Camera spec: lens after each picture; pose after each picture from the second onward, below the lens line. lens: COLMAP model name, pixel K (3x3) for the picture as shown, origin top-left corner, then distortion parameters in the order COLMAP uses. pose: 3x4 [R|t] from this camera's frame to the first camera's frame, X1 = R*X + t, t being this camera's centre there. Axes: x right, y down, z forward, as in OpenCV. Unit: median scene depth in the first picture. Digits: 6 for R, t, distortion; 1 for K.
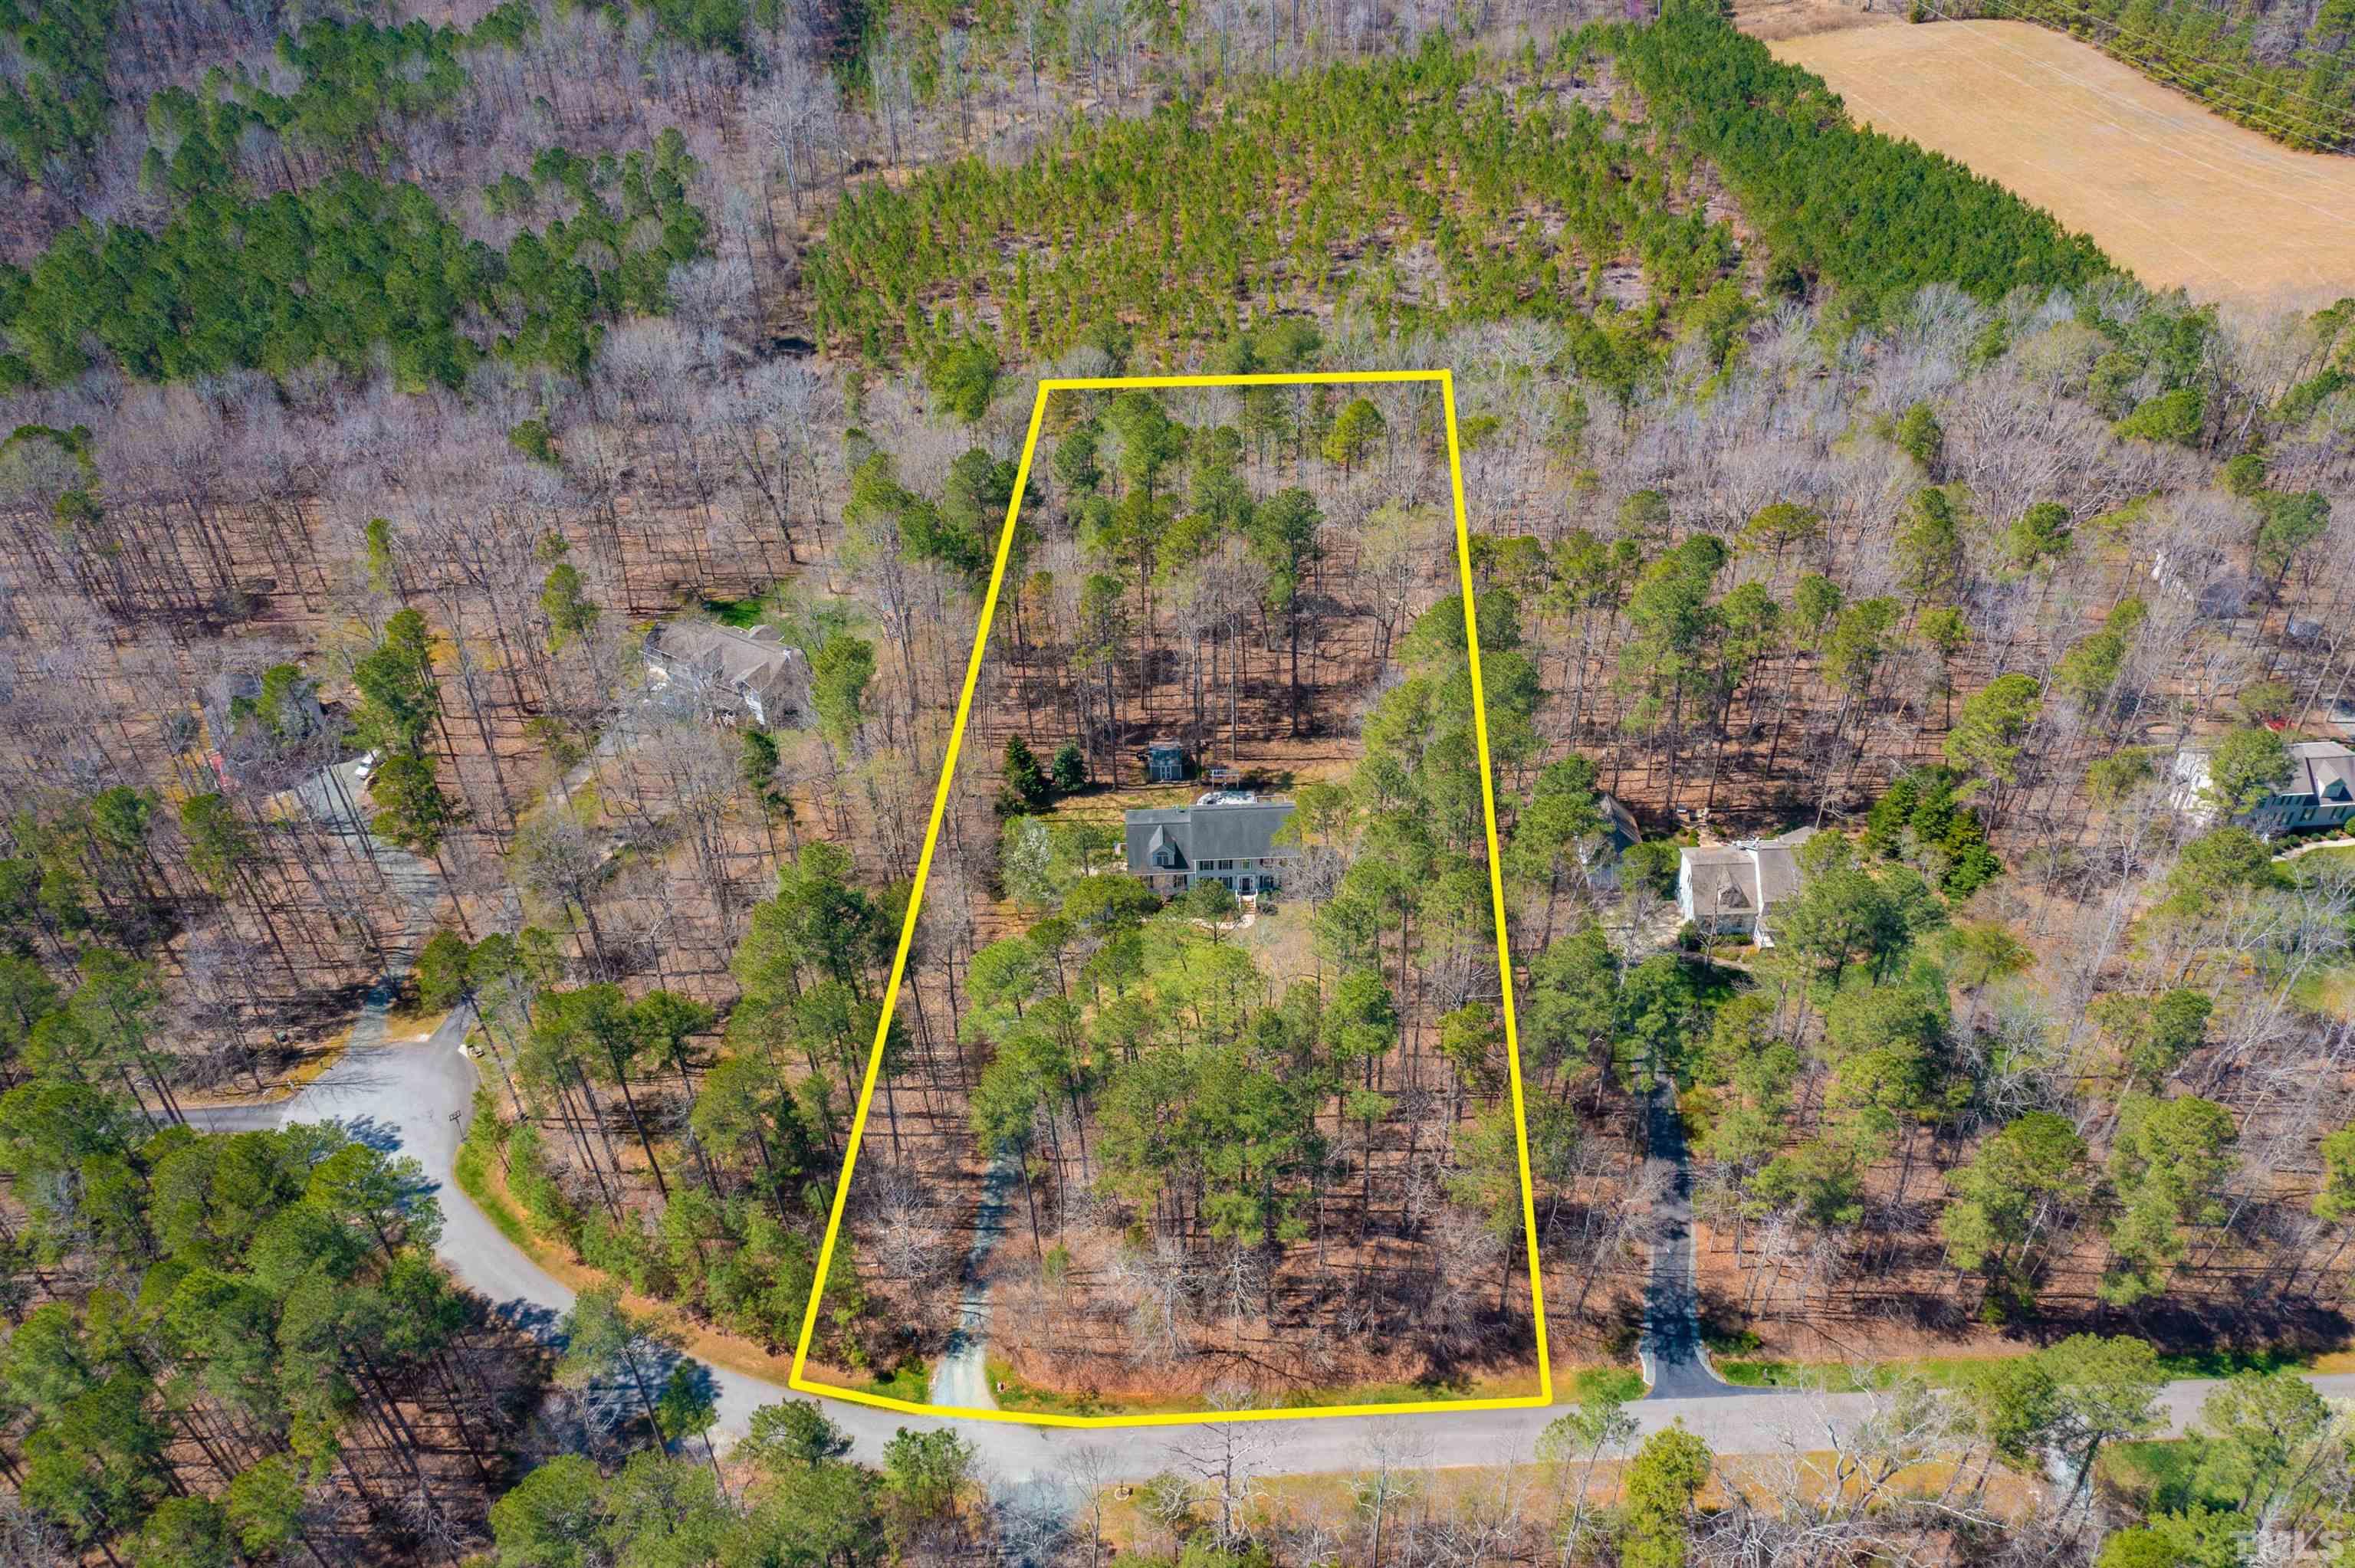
lens RADIAL K [[1874.3, 0, 1182.4], [0, 1874.3, 783.7], [0, 0, 1]] dist [-0.001748, -0.008415]
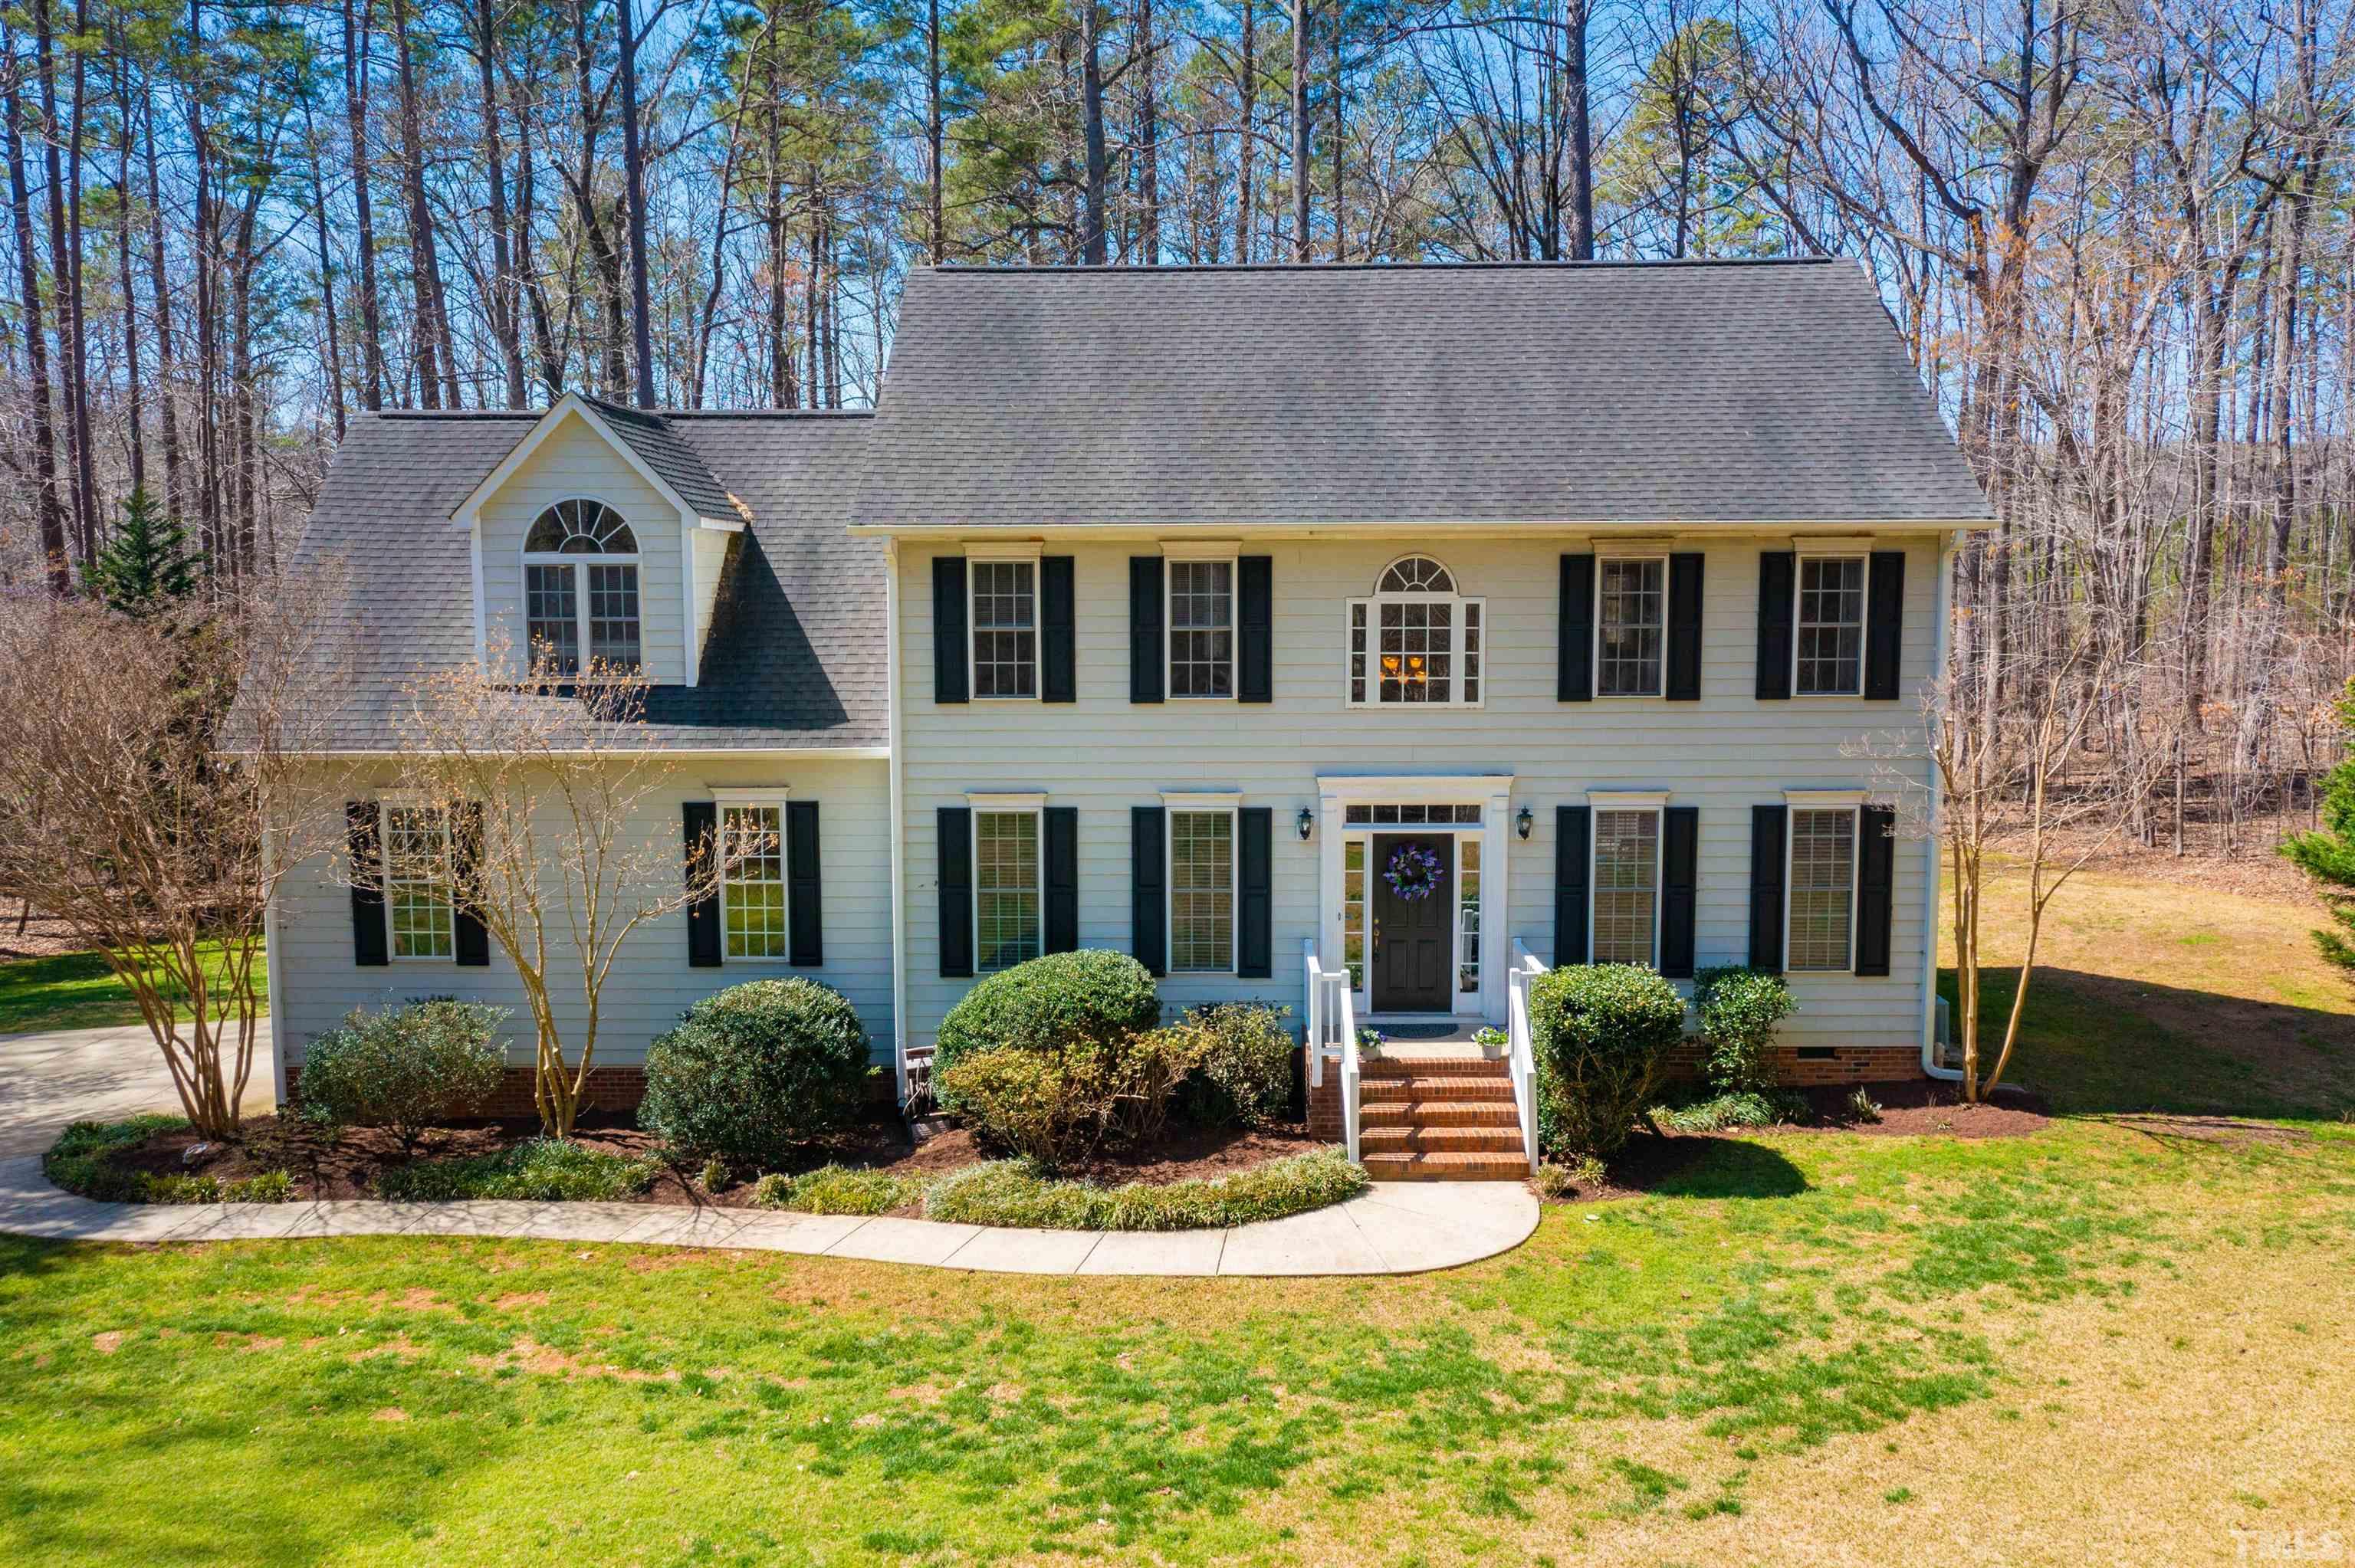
lens RADIAL K [[1874.3, 0, 1185.4], [0, 1874.3, 765.0], [0, 0, 1]] dist [-0.001748, -0.008415]
pose [[0.998632, 0.017429, -0.049299, 0.024537], [-0.041903, 0.830706, -0.555131, 0.092937], [0.031278, 0.556438, 0.830300, 0.836136]]
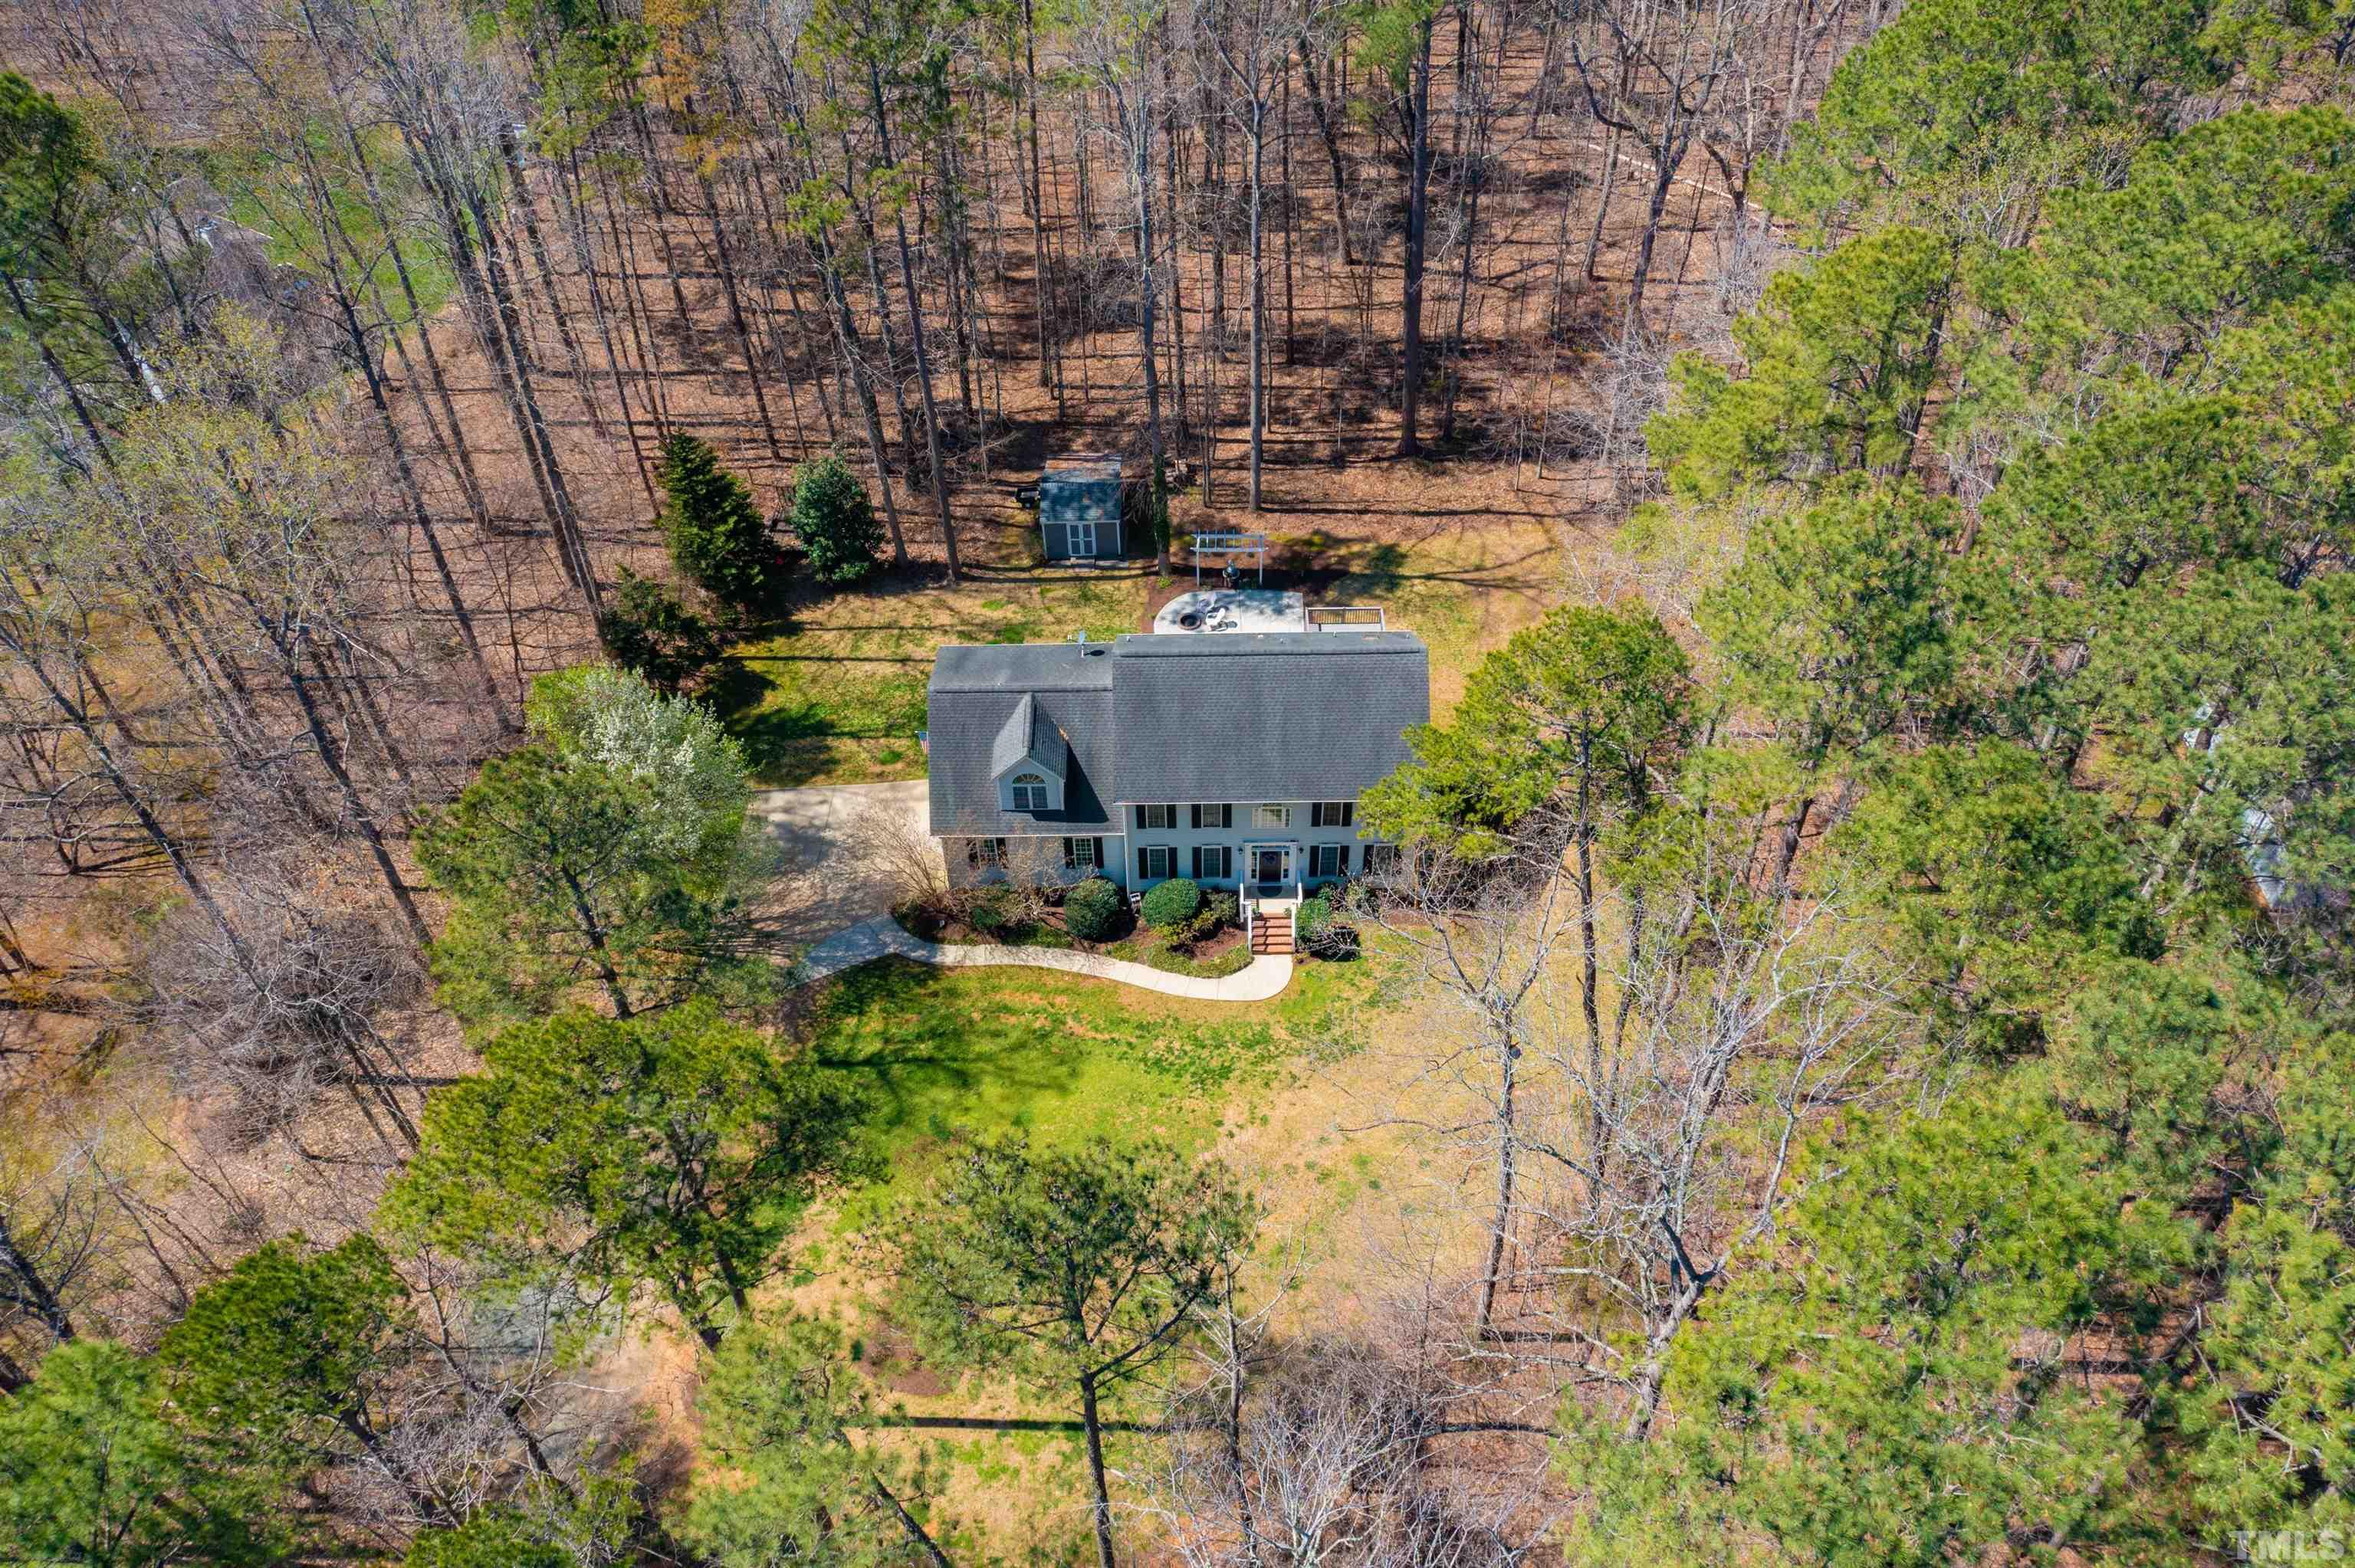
lens RADIAL K [[1874.3, 0, 1174.7], [0, 1874.3, 784.4], [0, 0, 1]] dist [-0.001748, -0.008415]
pose [[0.999251, 0.026931, -0.027802, 0.023275], [-0.023203, 0.991677, 0.126642, -0.005231], [0.030981, -0.125902, 0.991559, 0.596841]]
